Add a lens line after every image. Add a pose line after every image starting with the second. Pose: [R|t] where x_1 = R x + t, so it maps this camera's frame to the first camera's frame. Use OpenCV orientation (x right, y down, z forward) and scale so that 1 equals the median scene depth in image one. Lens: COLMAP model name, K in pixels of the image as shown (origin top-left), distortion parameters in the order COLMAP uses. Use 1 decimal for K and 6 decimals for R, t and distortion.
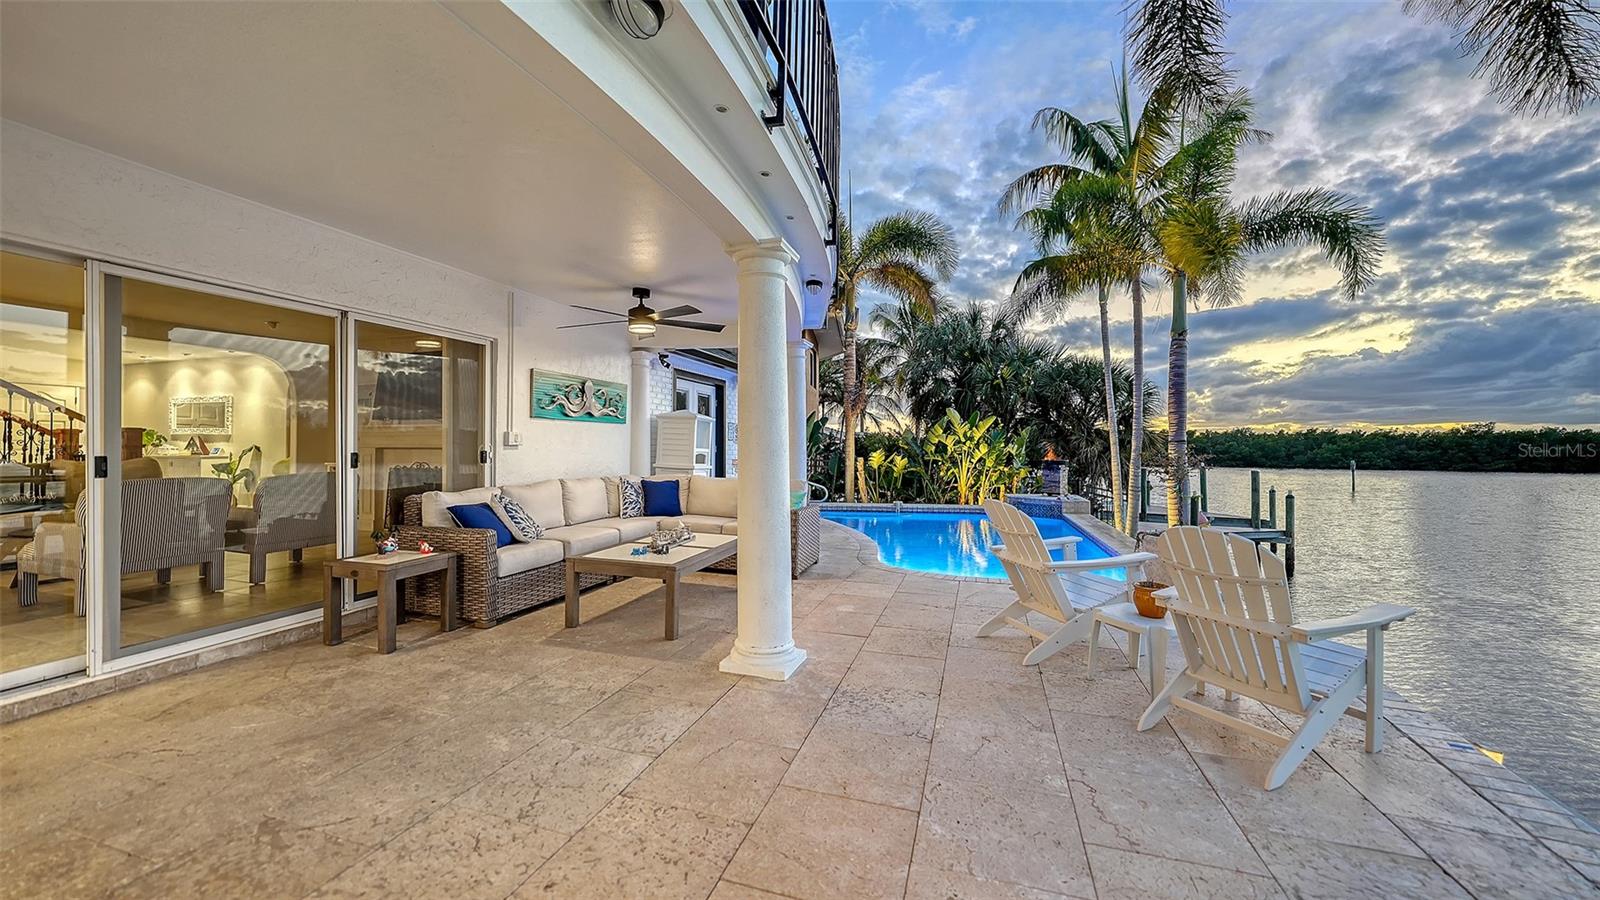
lens RADIAL K [[607.7, 0, 780.1], [0, 607.7, 448.6], [0, 0, 1]] dist [0.000101, 0.000074]
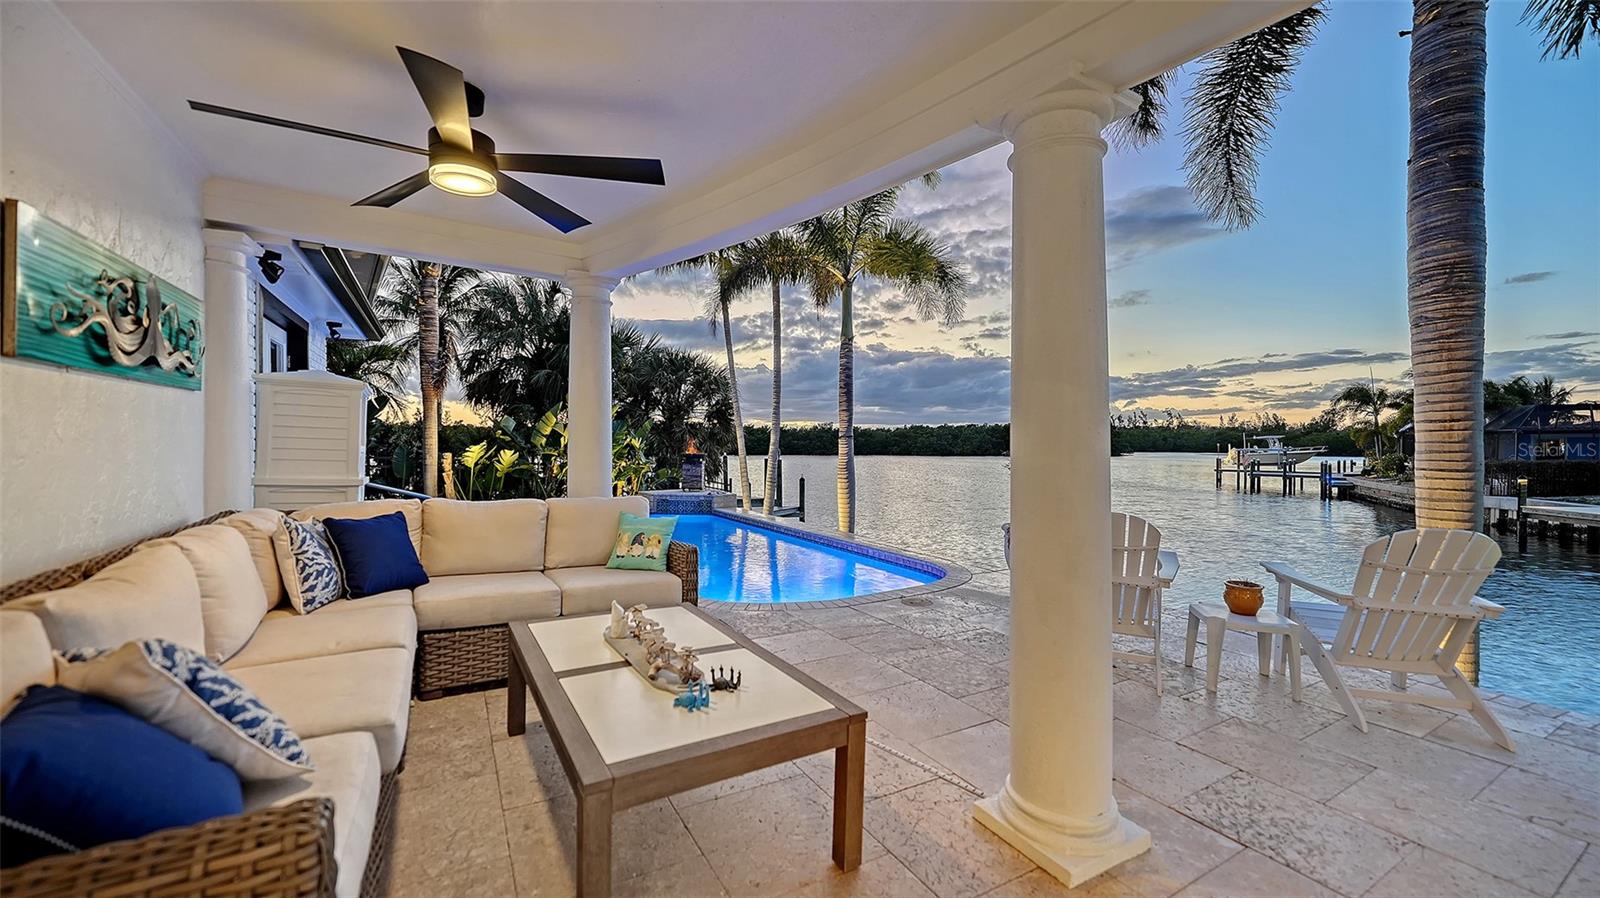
lens RADIAL K [[618.3, 0, 800.0], [0, 618.3, 449.0], [0, 0, 1]] dist [-0.001461, -0.000042]
pose [[0.661281, -0.009892, 0.750073, -0.155878], [-0.004244, 0.999848, 0.016928, -0.004457], [-0.750127, -0.014377, 0.661138, 0.199792]]
